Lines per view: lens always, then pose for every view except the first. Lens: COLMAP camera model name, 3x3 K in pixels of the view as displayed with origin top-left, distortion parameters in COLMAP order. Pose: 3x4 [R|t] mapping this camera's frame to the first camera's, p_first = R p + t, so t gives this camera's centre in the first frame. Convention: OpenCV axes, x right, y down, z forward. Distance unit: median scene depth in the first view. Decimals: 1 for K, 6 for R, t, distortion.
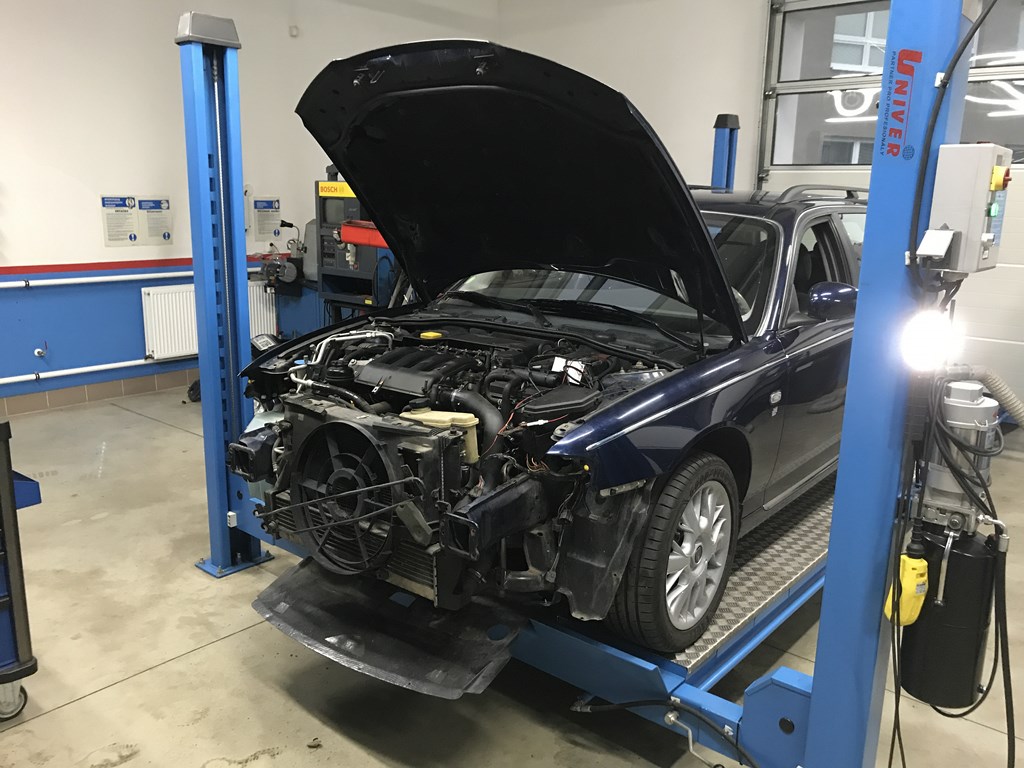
lens RADIAL K [[836.1, 0, 512.0], [0, 836.1, 384.0], [0, 0, 1]] dist [0.005409, -0.003583]
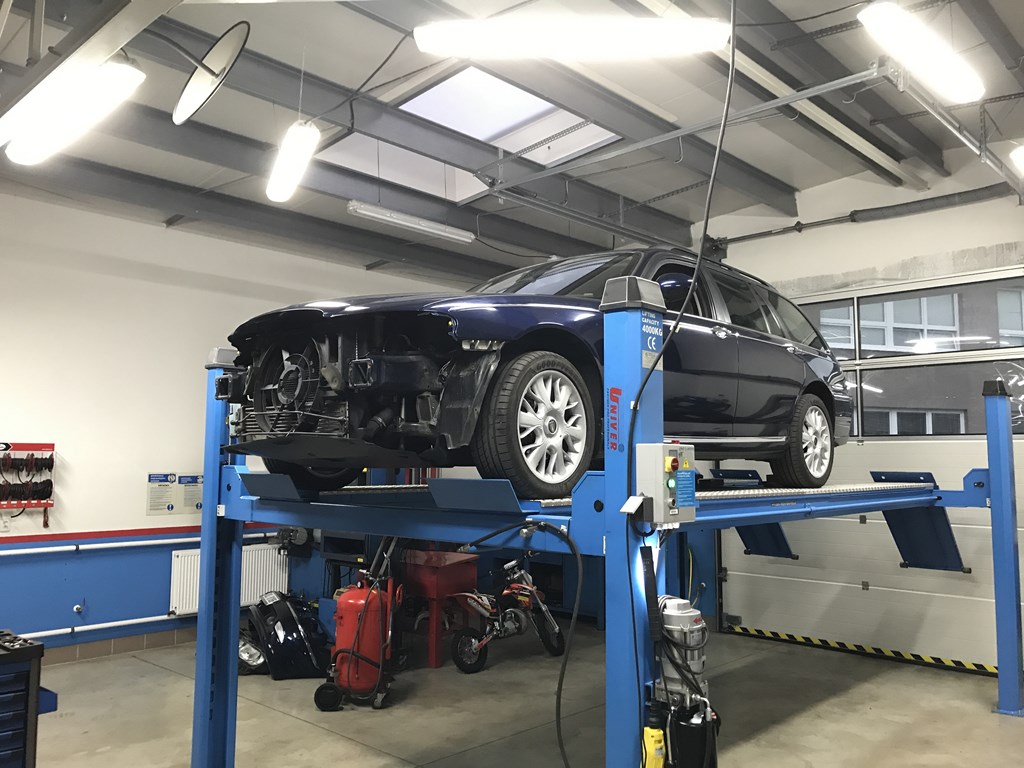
lens RADIAL K [[836.1, 0, 512.0], [0, 836.1, 384.0], [0, 0, 1]] dist [0.005409, -0.003583]
pose [[0.998469, -0.017010, -0.052636, 0.096518], [-0.000233, 0.950247, -0.311499, 0.028222], [0.055316, 0.311034, 0.948788, -0.153094]]
